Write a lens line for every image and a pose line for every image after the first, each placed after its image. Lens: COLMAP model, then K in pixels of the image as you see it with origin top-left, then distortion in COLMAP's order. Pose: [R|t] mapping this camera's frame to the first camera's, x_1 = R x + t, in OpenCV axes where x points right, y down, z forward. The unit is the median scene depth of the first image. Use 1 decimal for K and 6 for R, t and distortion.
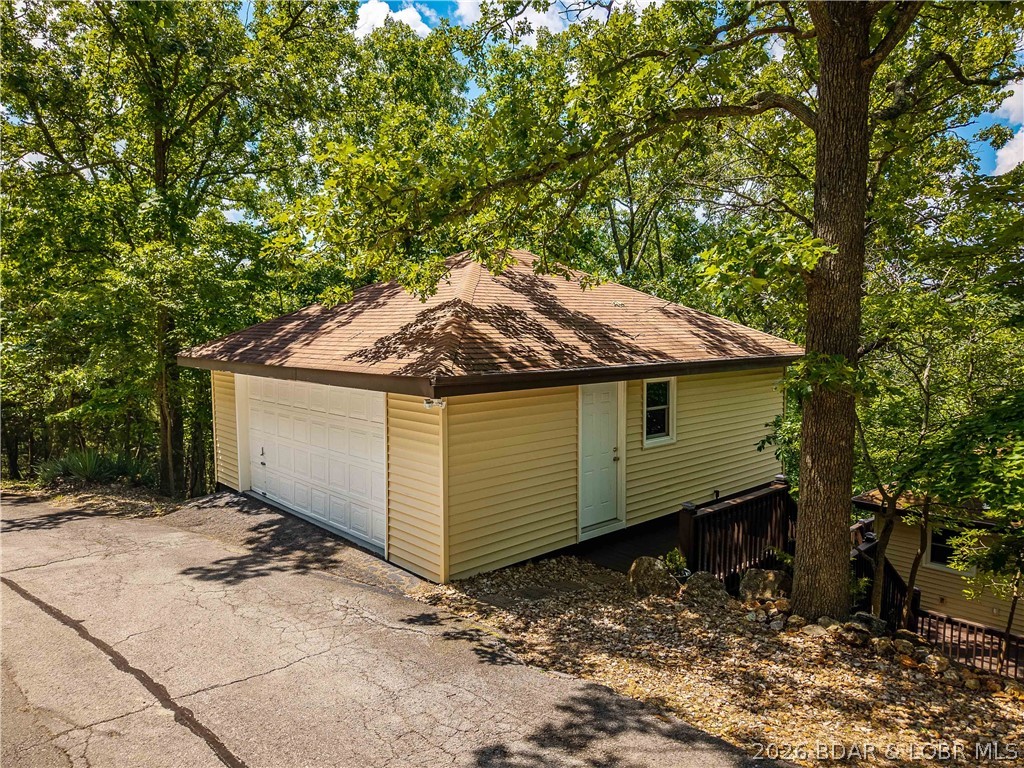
lens RADIAL K [[687.7, 0, 510.8], [0, 687.7, 380.3], [0, 0, 1]] dist [0.013066, -0.003264]
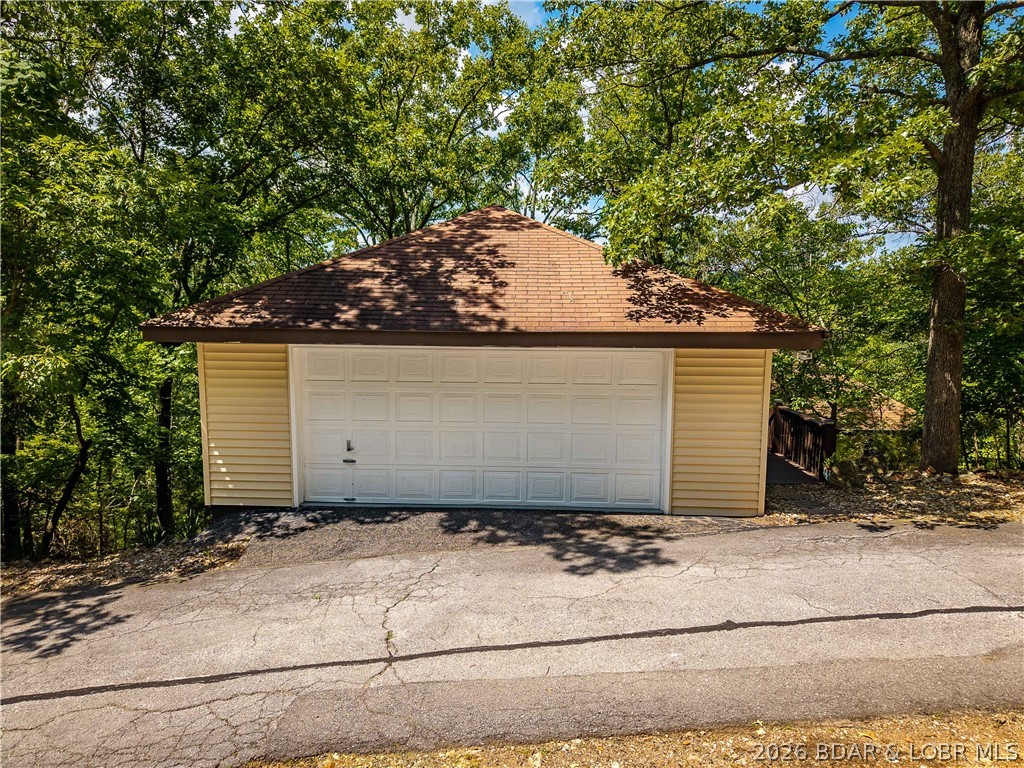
lens RADIAL K [[687.7, 0, 510.8], [0, 687.7, 380.3], [0, 0, 1]] dist [0.013066, -0.003264]
pose [[0.701573, -0.082644, 0.707789, -1.048190], [0.044359, 0.996391, 0.072373, -0.025914], [-0.711216, -0.019378, 0.702707, 0.434613]]
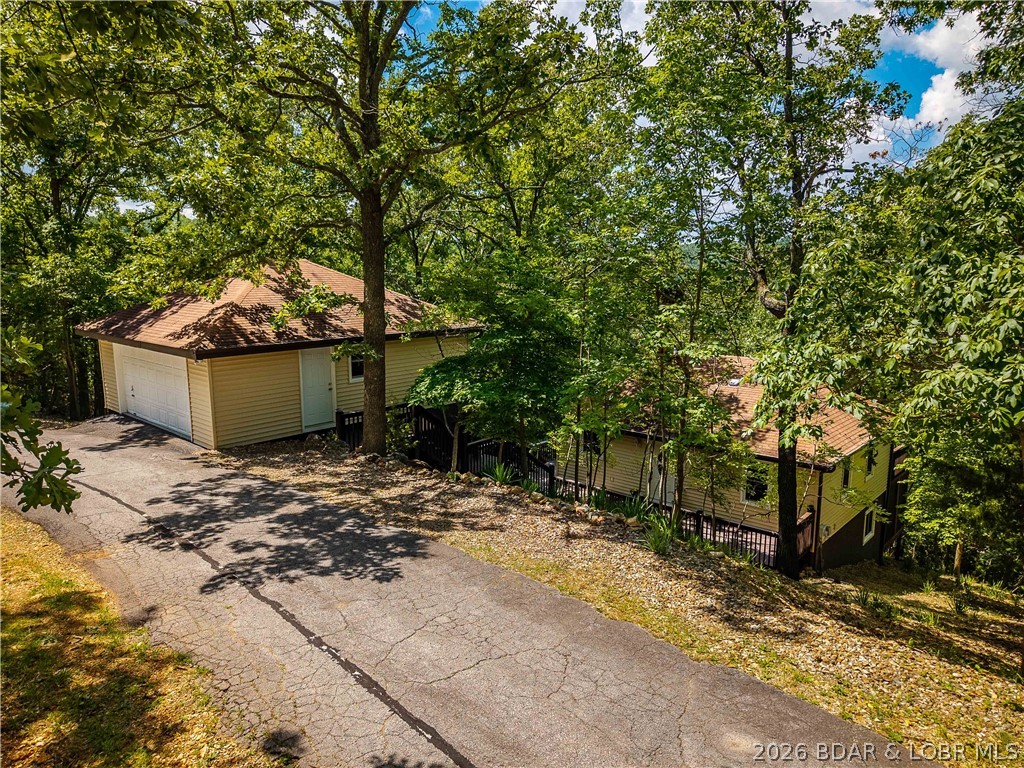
lens RADIAL K [[689.6, 0, 512.0], [0, 689.6, 384.0], [0, 0, 1]] dist [0.001984, -0.001101]
pose [[0.995651, -0.013928, 0.092119, 0.521274], [0.005381, 0.995709, 0.092380, -0.071746], [-0.093010, -0.091482, 0.991454, -0.955562]]
